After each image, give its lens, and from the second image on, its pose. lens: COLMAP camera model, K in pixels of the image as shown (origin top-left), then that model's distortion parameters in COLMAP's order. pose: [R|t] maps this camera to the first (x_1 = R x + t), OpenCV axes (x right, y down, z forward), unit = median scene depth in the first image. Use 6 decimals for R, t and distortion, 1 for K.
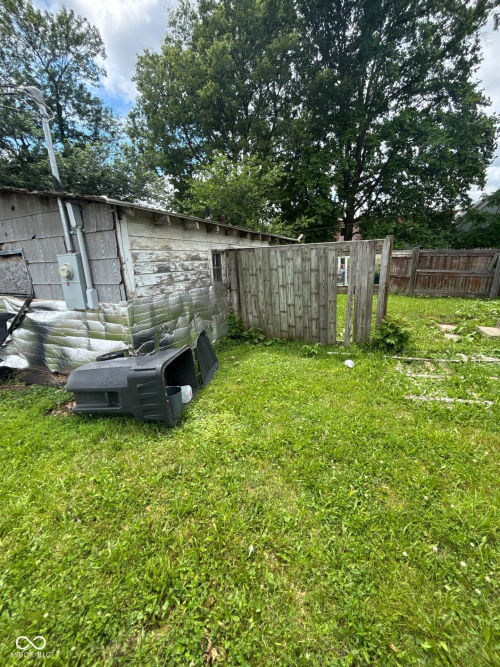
lens RADIAL K [[270.6, 0, 250.0], [0, 270.6, 333.5], [0, 0, 1]] dist [-0.001844, 0.002605]
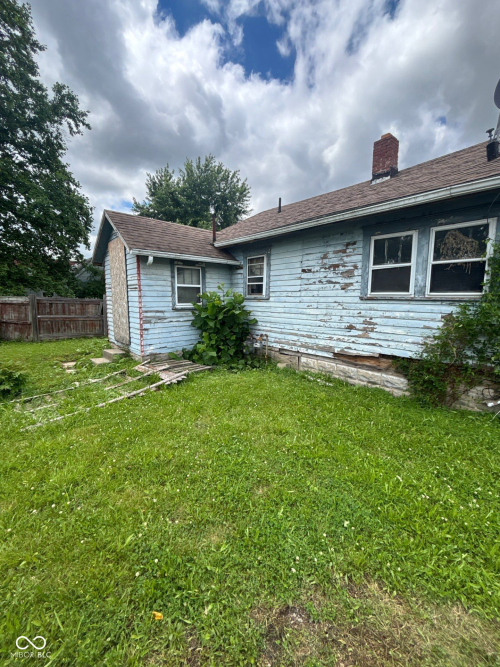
lens RADIAL K [[270.0, 0, 250.1], [0, 270.0, 325.9], [0, 0, 1]] dist [0.002327, -0.001750]
pose [[0.381247, -0.057491, 0.922684, -0.042669], [0.226145, 0.973542, -0.032782, 0.037400], [-0.896387, 0.221158, 0.384161, -0.217772]]
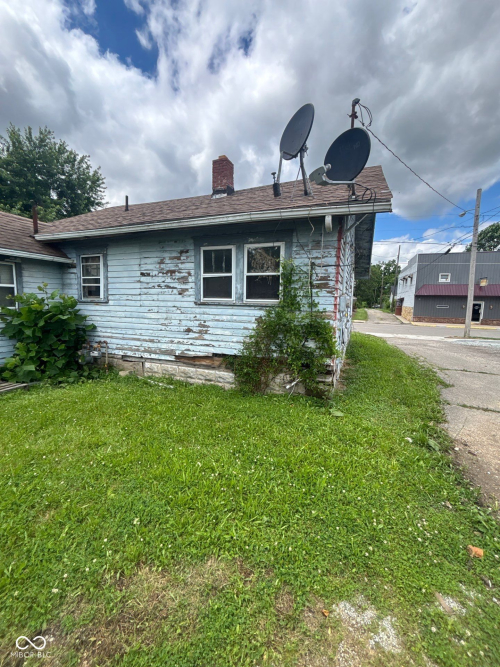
lens RADIAL K [[270.0, 0, 250.1], [0, 270.0, 325.9], [0, 0, 1]] dist [0.002327, -0.001750]
pose [[-0.065731, -0.052252, 0.996468, -0.049906], [0.250510, 0.965781, 0.067167, 0.078968], [-0.965880, 0.254040, -0.050392, -0.407473]]
